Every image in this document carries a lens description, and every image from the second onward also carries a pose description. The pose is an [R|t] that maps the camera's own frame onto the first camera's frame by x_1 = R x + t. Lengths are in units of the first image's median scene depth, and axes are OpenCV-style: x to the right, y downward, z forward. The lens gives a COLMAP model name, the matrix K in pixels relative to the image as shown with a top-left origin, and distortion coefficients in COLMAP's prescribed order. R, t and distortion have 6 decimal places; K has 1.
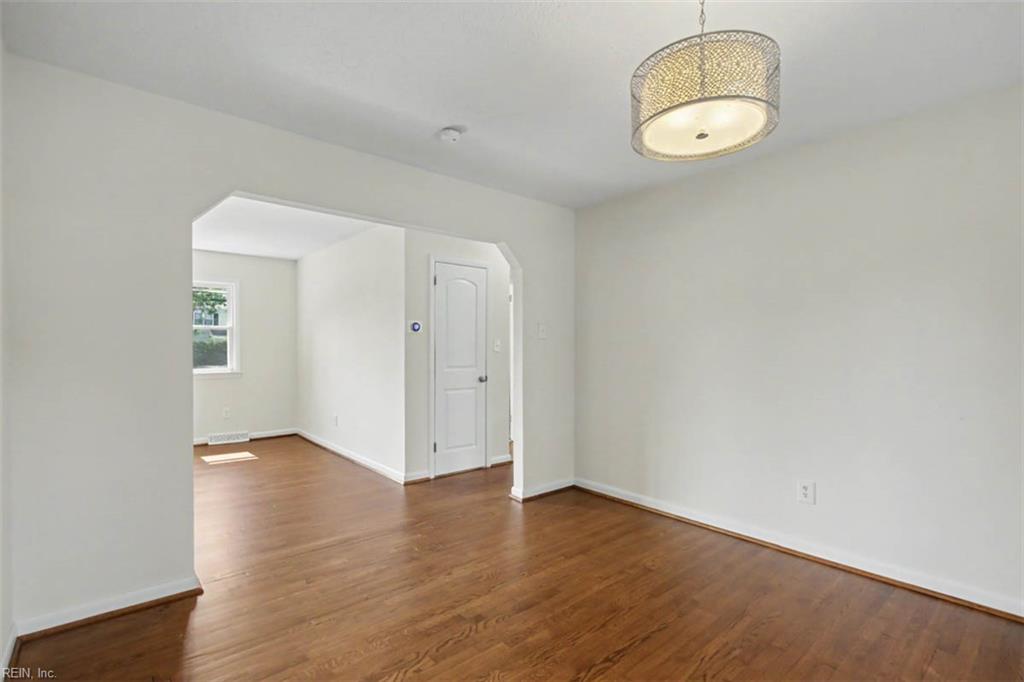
lens RADIAL K [[481.2, 0, 512.0], [0, 481.2, 341.0], [0, 0, 1]] dist [0.000172, 0.000075]
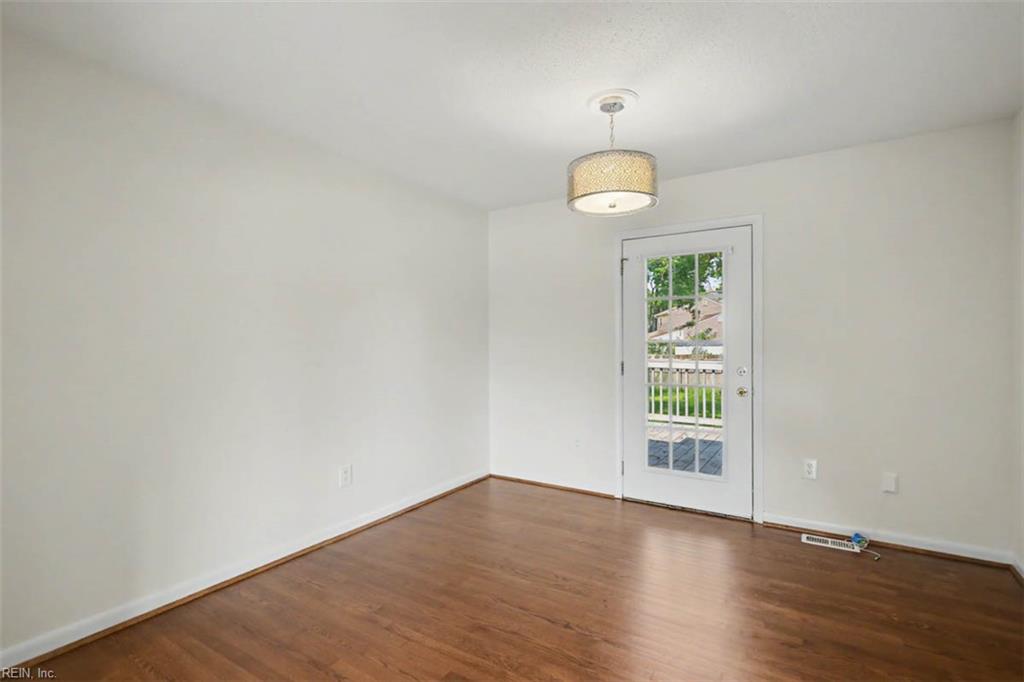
lens RADIAL K [[481.2, 0, 512.0], [0, 481.2, 341.0], [0, 0, 1]] dist [0.000172, 0.000075]
pose [[-0.300445, -0.000199, 0.953799, -0.542239], [-0.011468, 0.999928, -0.003404, 0.008637], [-0.953730, -0.011961, -0.300426, 0.971639]]
